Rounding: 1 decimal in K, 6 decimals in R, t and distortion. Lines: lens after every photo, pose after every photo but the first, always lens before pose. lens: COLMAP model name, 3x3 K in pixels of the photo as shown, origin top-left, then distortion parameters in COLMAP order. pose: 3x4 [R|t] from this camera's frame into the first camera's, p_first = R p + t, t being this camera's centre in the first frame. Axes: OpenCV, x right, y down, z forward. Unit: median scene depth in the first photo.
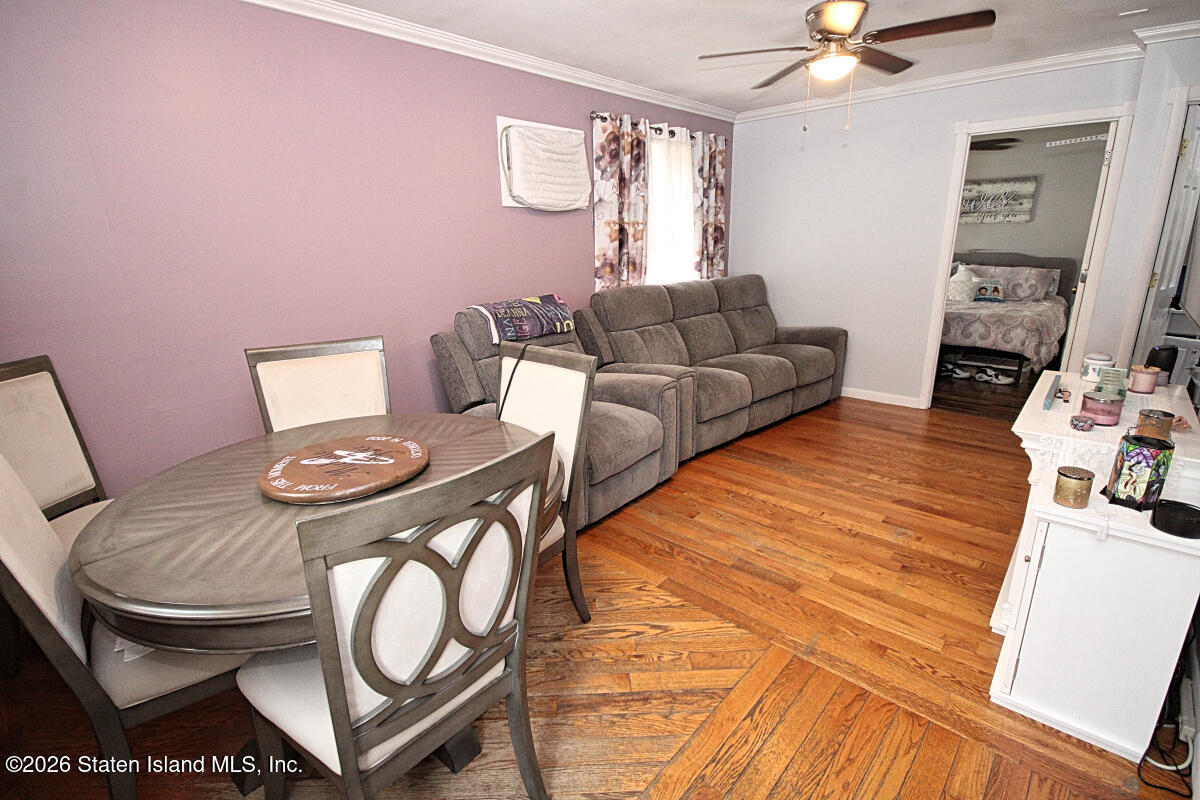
lens RADIAL K [[575.3, 0, 608.8], [0, 575.3, 399.0], [0, 0, 1]] dist [0.000778, -0.003937]
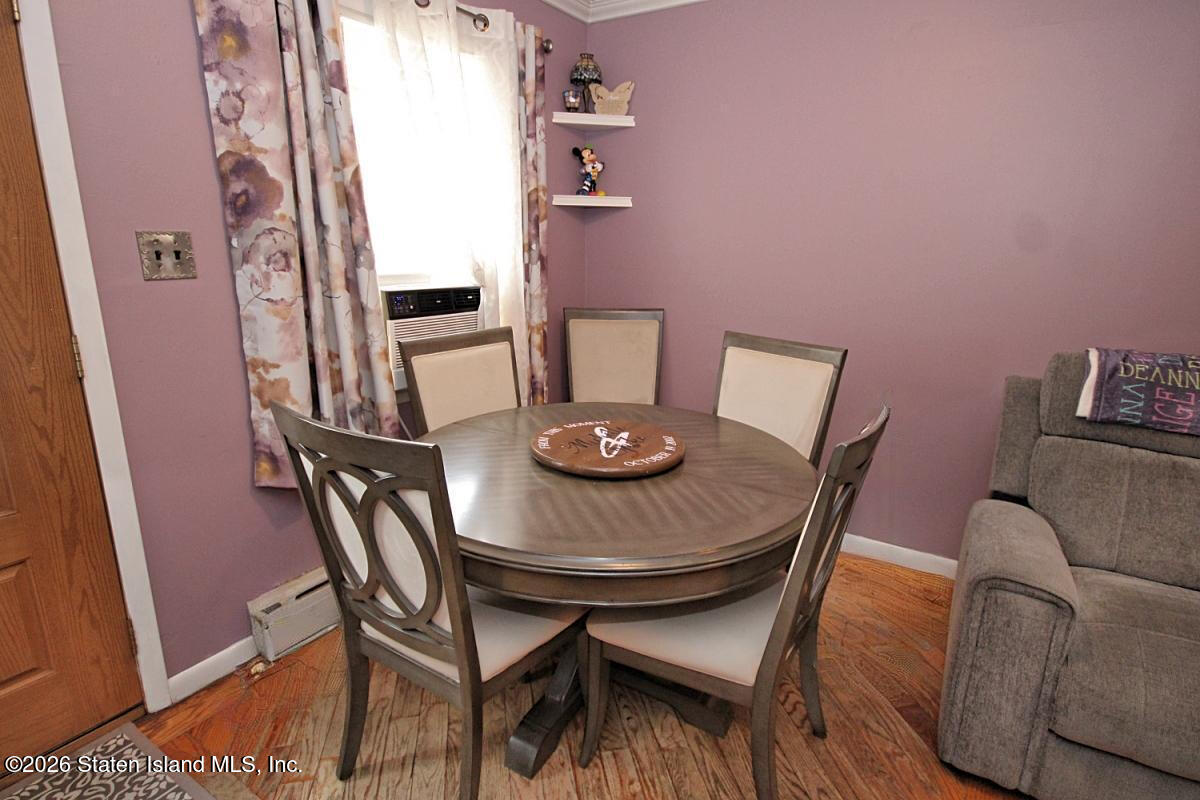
lens RADIAL K [[625.8, 0, 602.6], [0, 625.8, 406.7], [0, 0, 1]] dist [0.007196, -0.001185]
pose [[0.132221, 0.274818, -0.952362, 0.232709], [-0.288651, 0.929831, 0.228242, -0.079936], [0.948261, 0.244722, 0.202270, 0.304522]]
